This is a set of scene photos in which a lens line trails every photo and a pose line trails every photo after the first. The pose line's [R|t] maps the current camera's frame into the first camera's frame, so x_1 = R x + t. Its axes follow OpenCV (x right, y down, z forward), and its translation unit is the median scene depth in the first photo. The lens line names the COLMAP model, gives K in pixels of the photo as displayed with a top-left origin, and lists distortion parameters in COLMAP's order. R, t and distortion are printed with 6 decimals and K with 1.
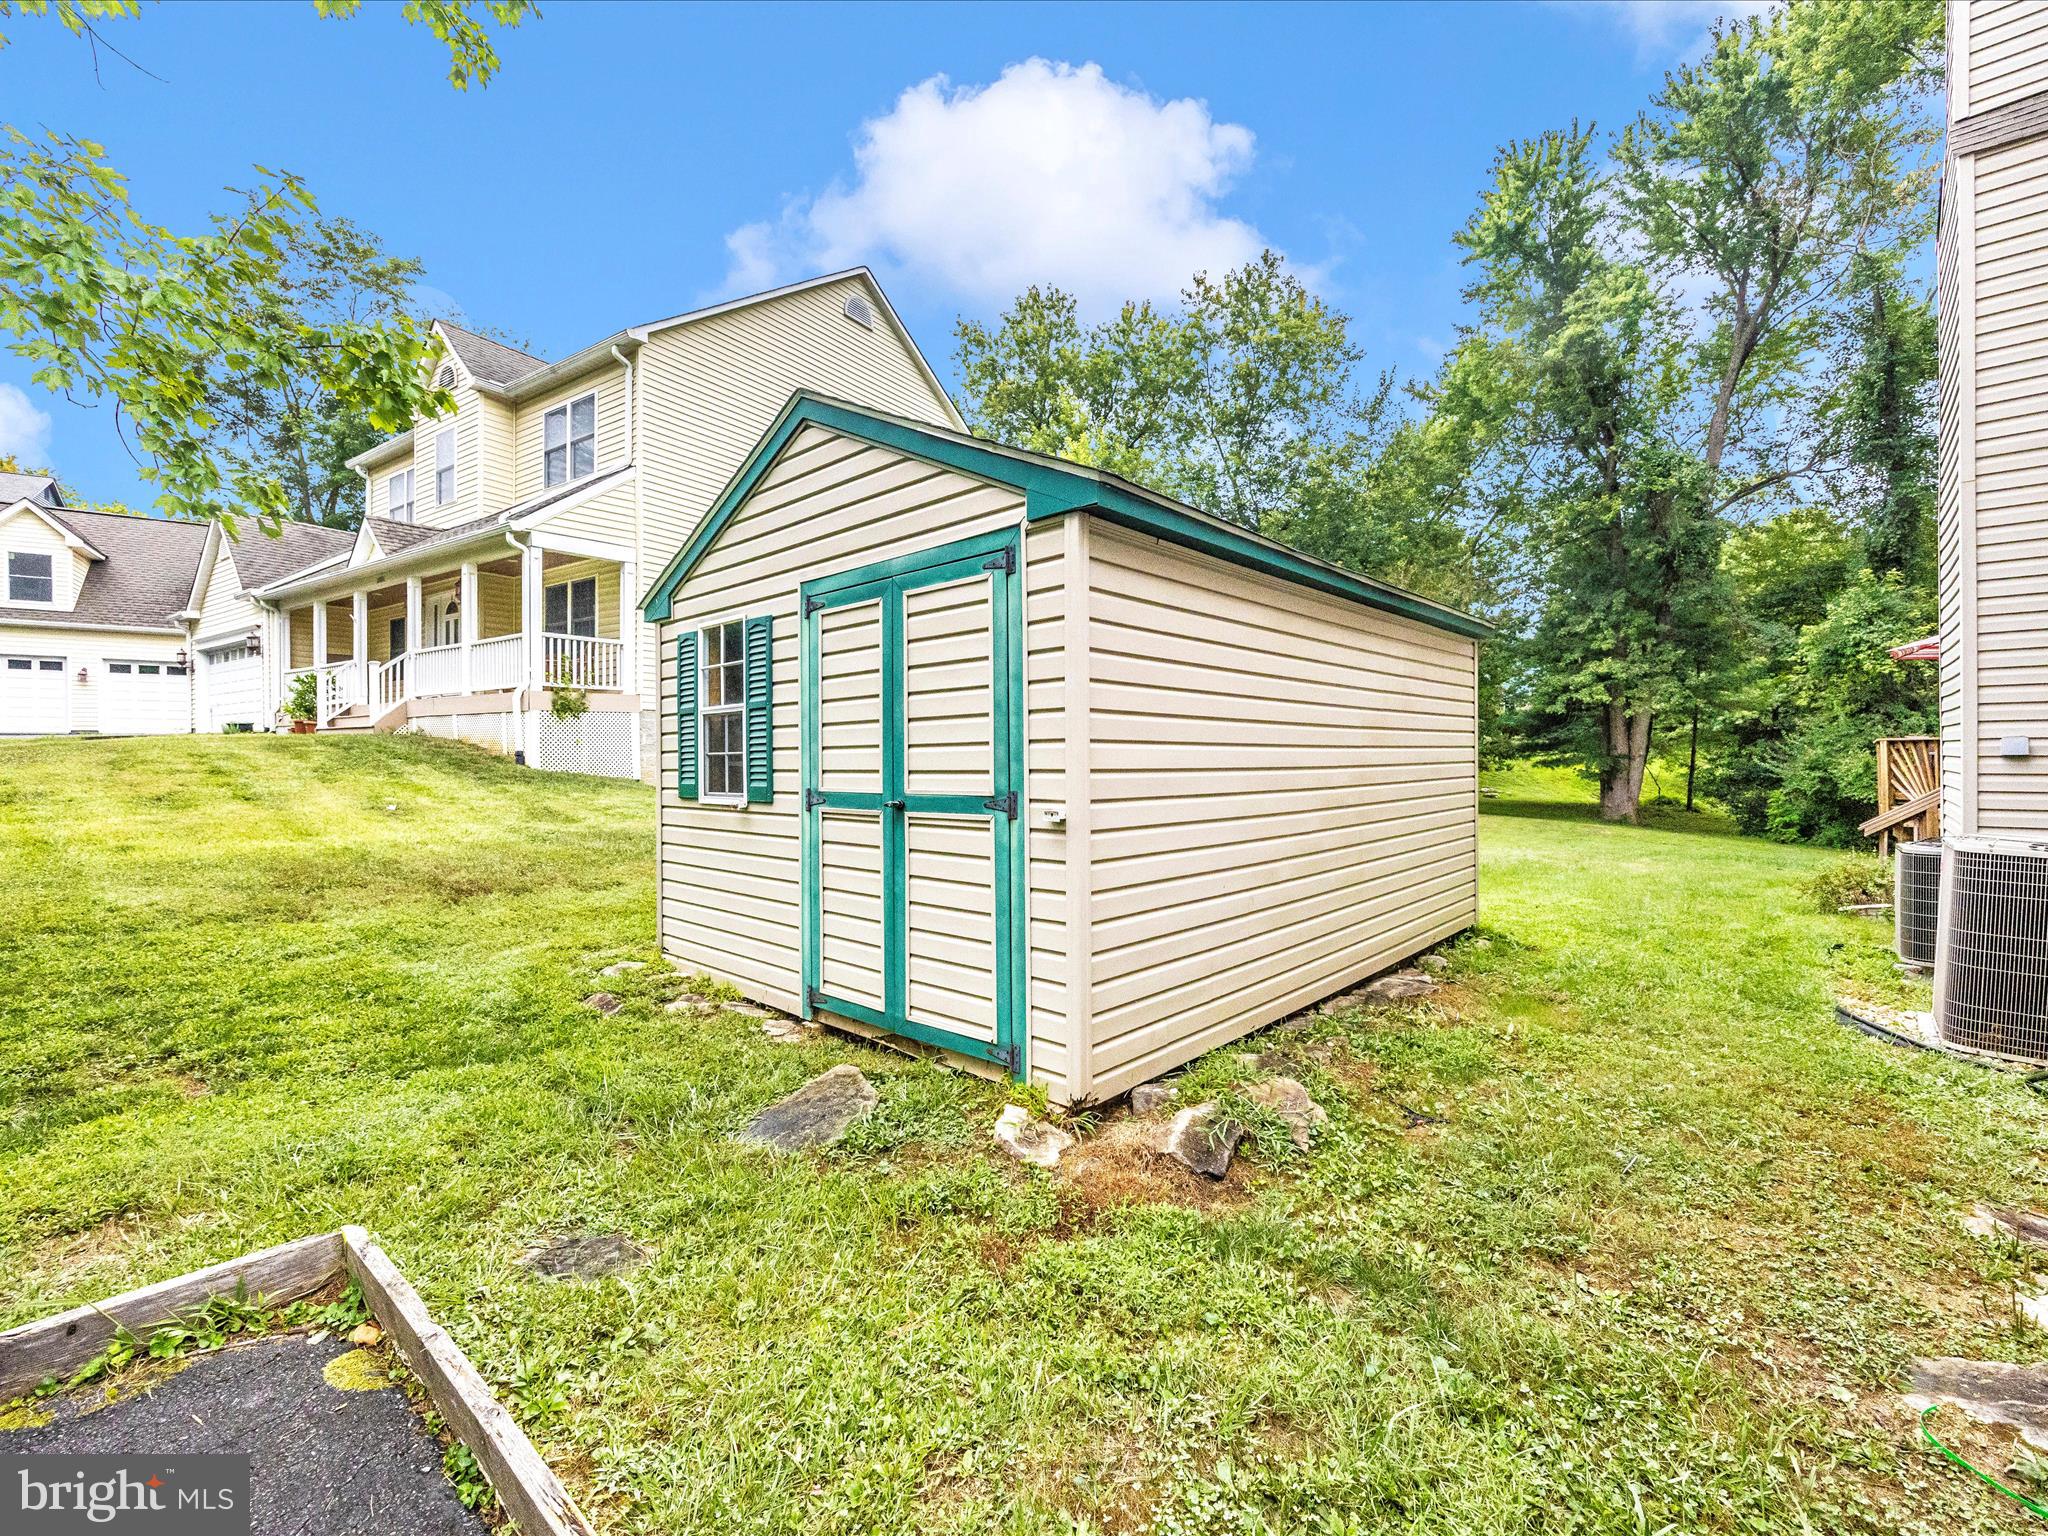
lens RADIAL K [[883.5, 0, 1029.3], [0, 883.5, 763.7], [0, 0, 1]] dist [-0.004084, -0.000176]
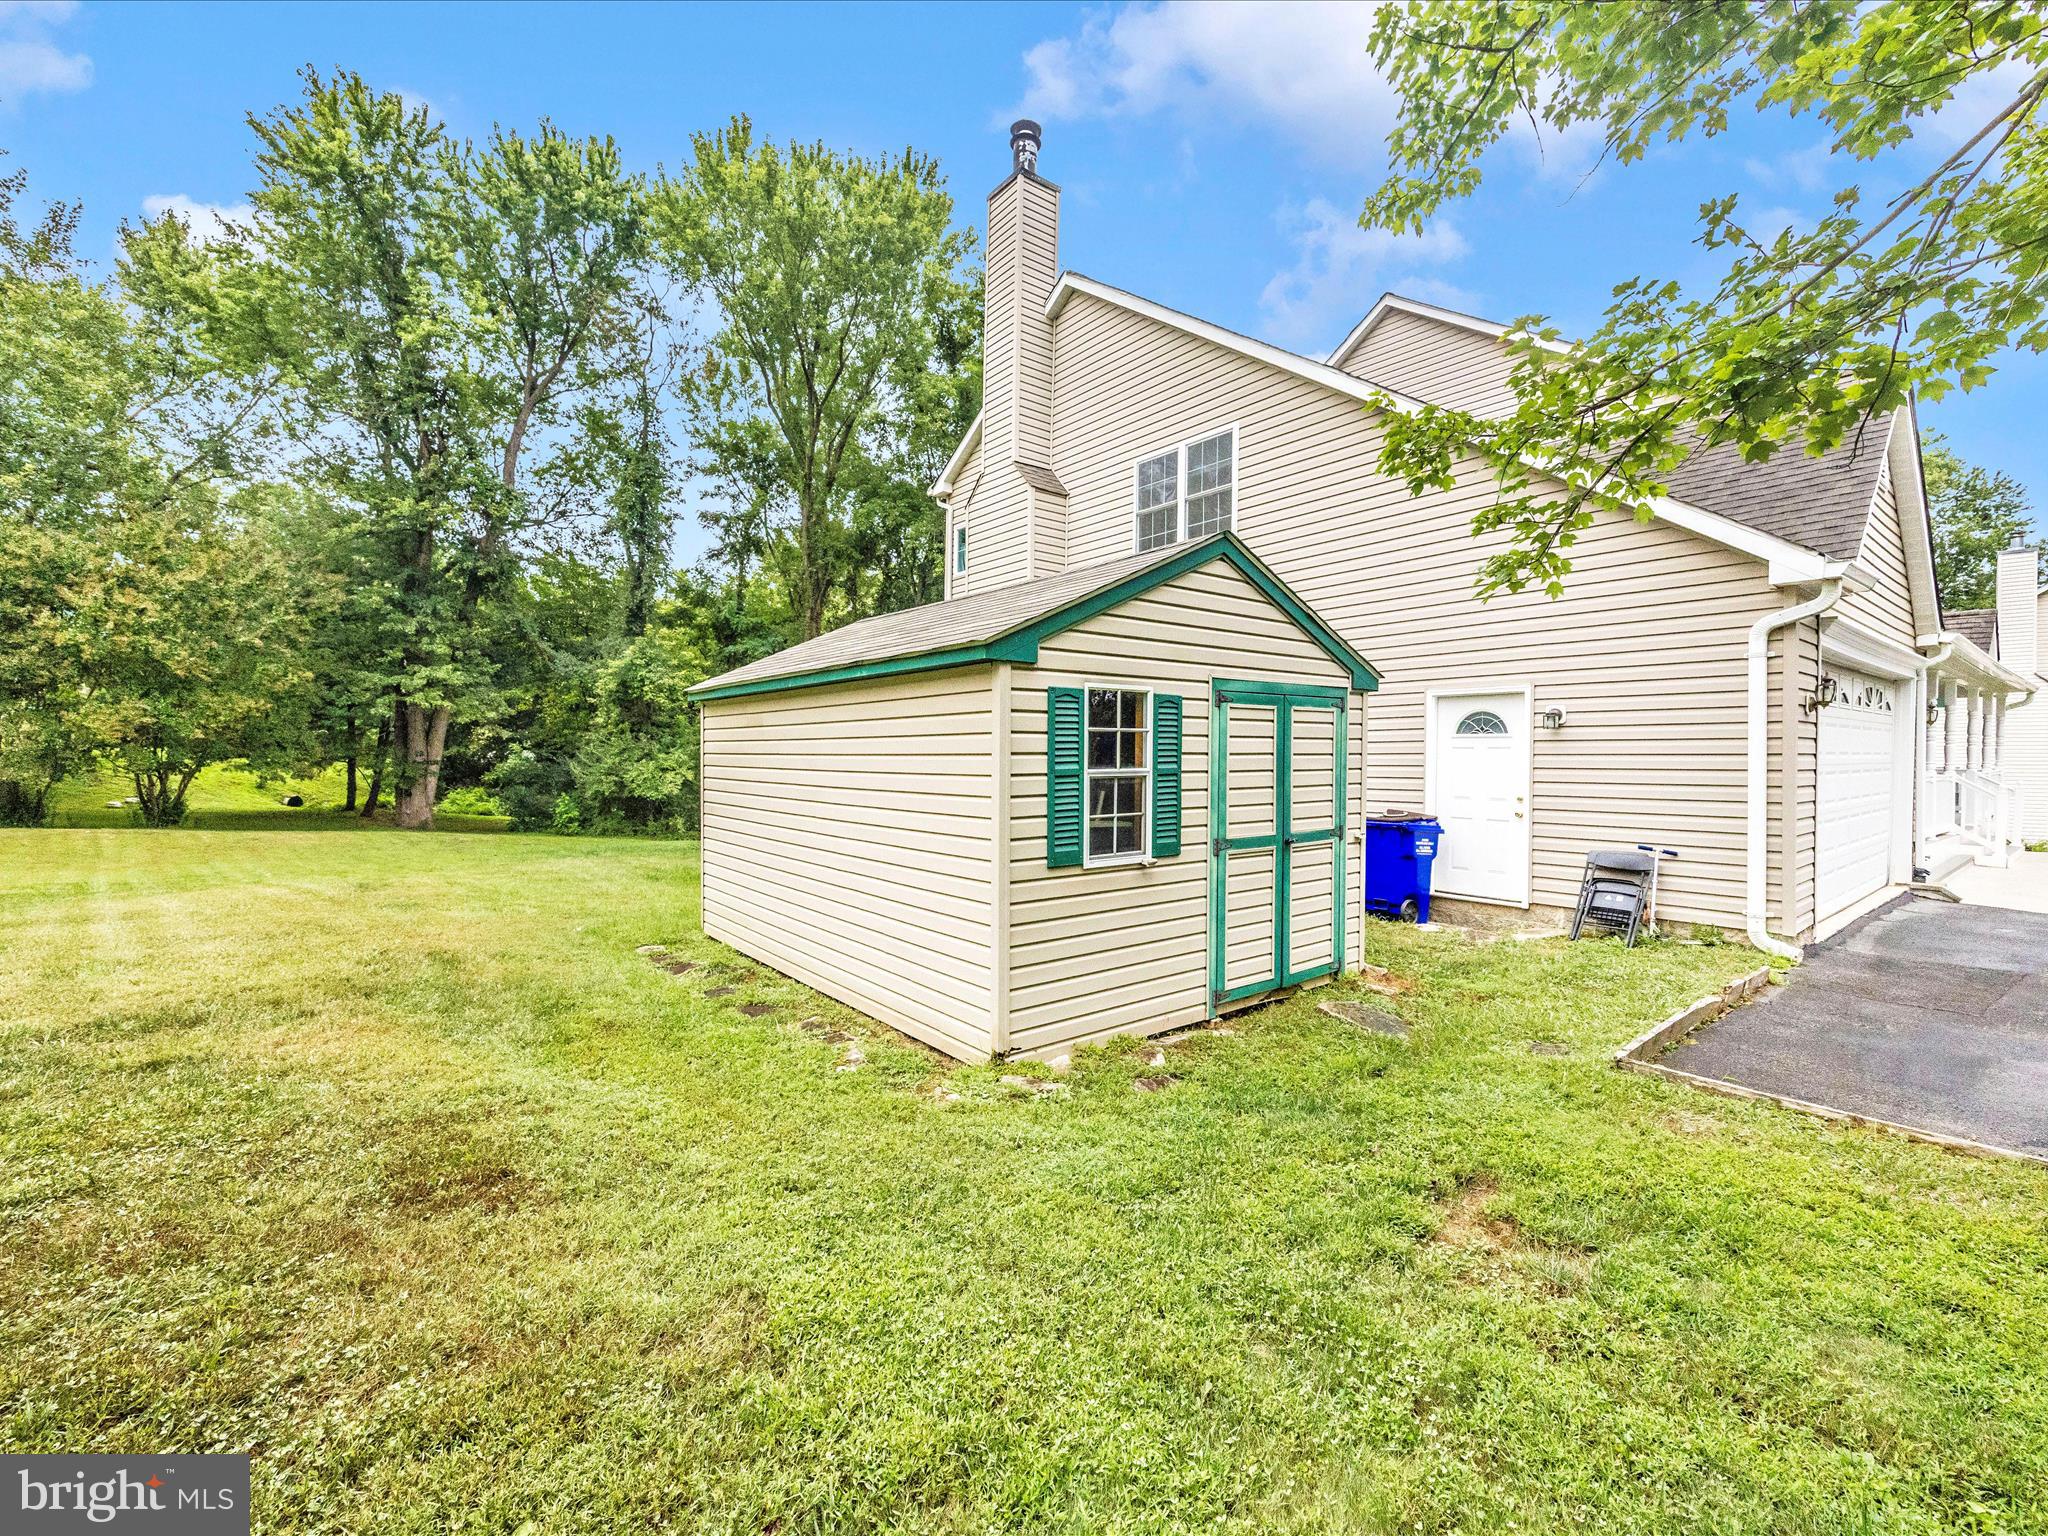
lens RADIAL K [[883.5, 0, 1039.2], [0, 883.5, 760.5], [0, 0, 1]] dist [-0.004084, -0.000176]
pose [[0.146698, -0.003822, 0.989174, -1.562845], [-0.002168, 0.999989, 0.004185, -0.090050], [-0.989179, -0.002759, 0.146688, 1.064383]]
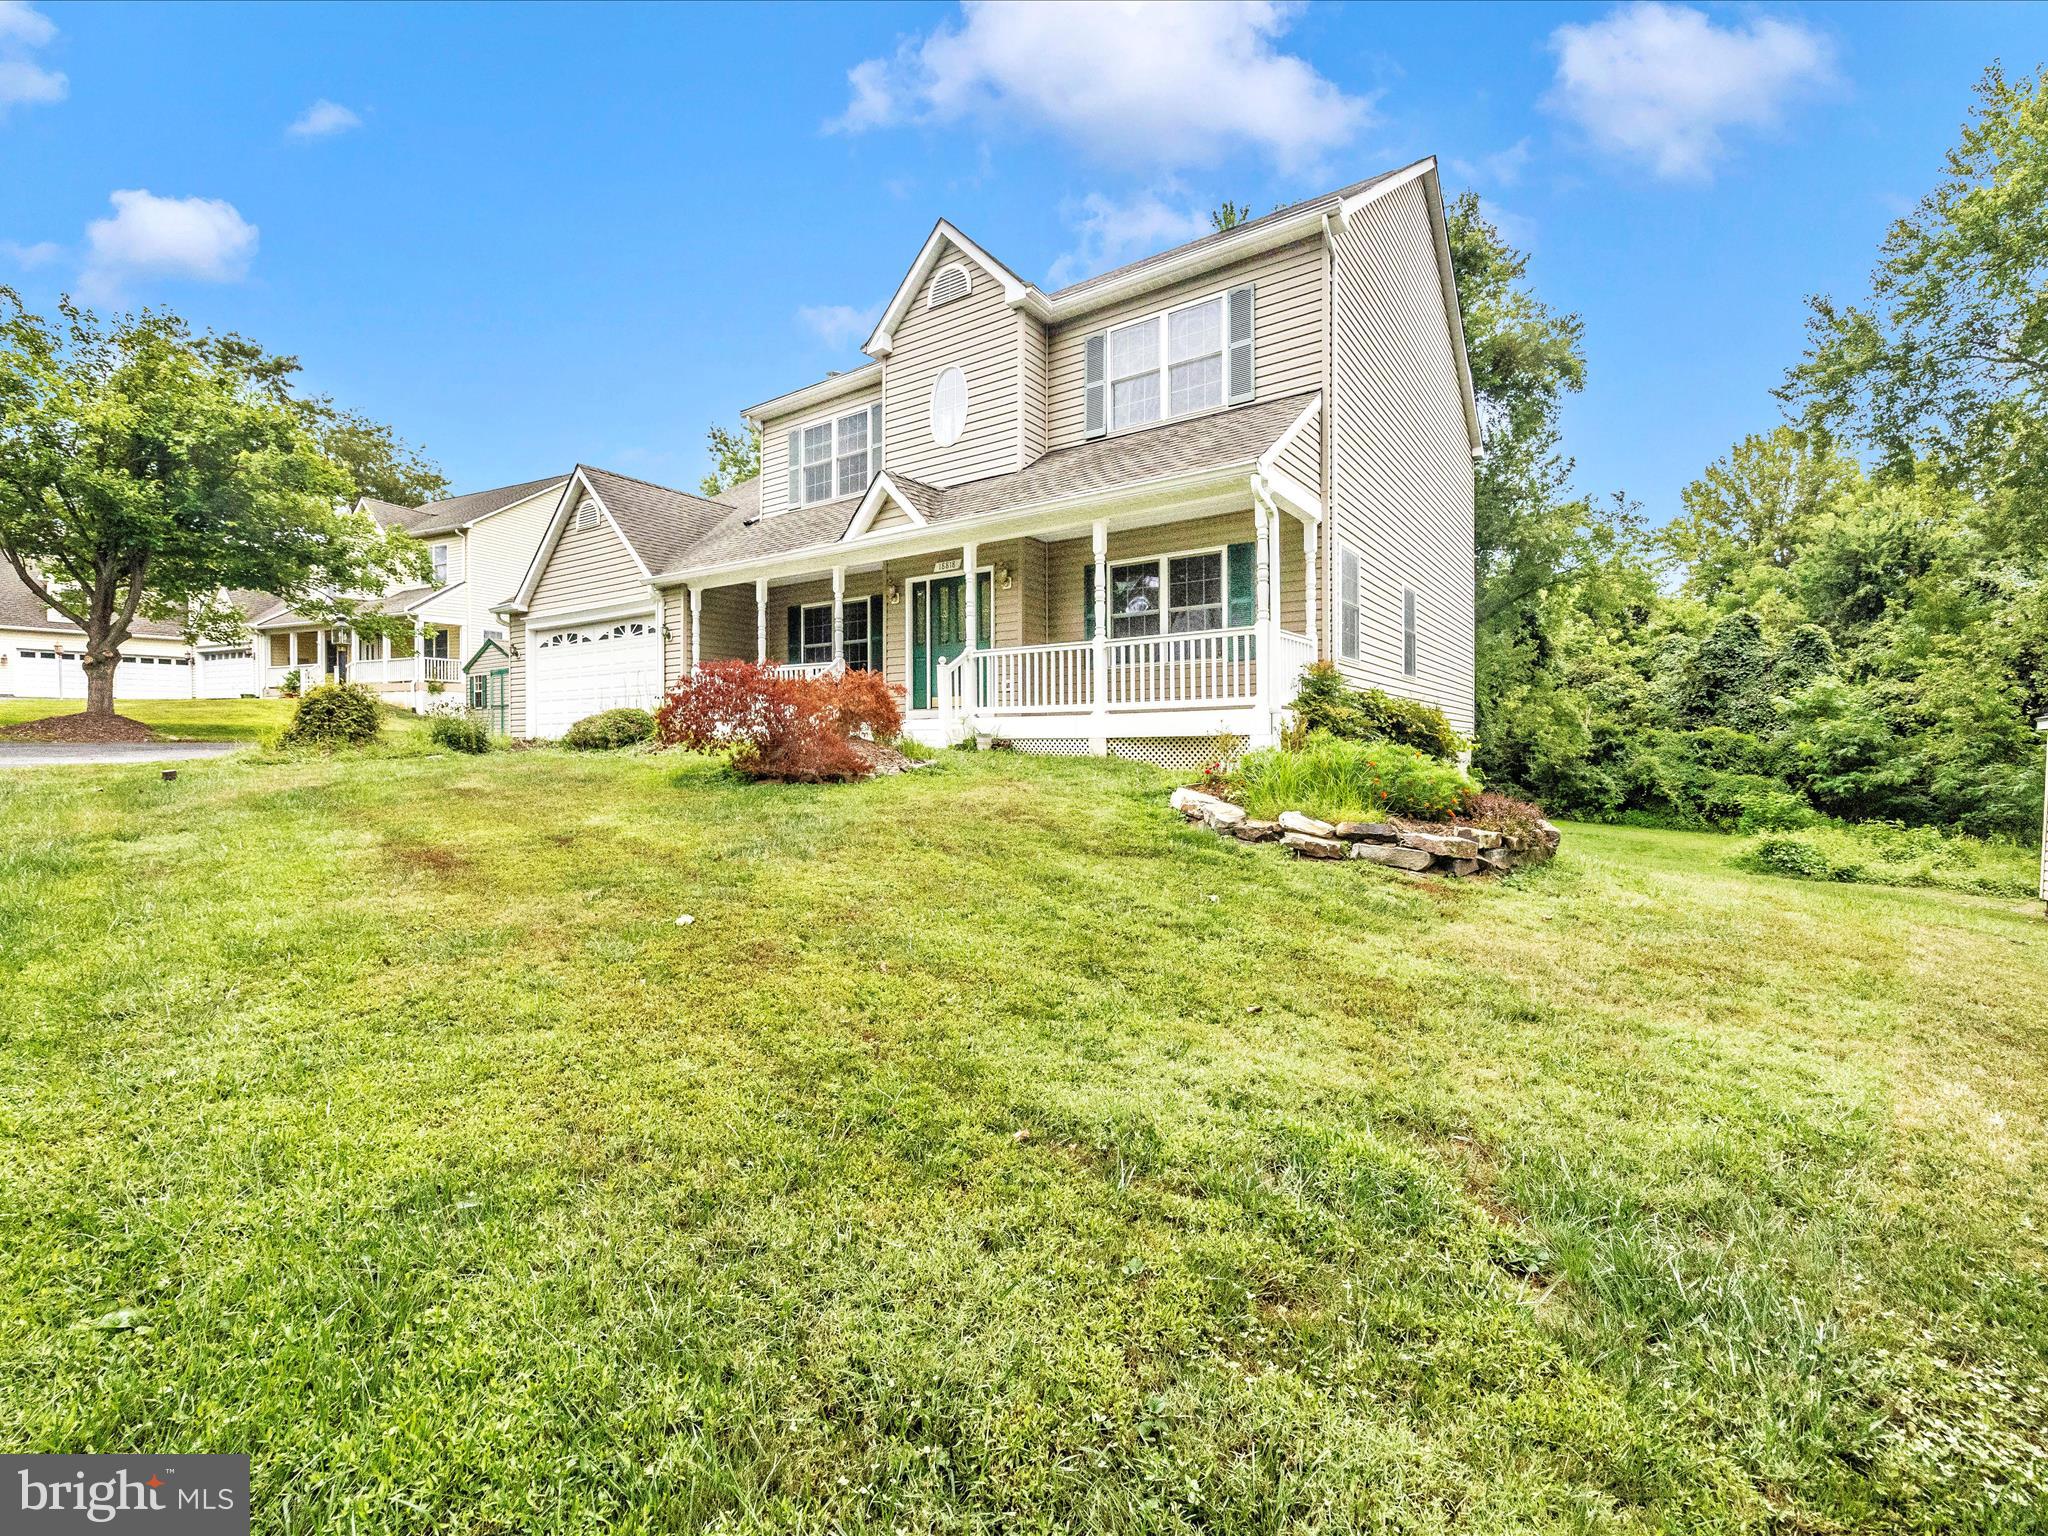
lens RADIAL K [[883.5, 0, 1034.9], [0, 883.5, 769.0], [0, 0, 1]] dist [-0.004084, -0.000176]
pose [[0.990044, 0.005870, 0.140634, 2.540335], [-0.008615, 0.999784, 0.018918, 0.314869], [-0.140493, -0.019941, 0.989881, -5.406046]]
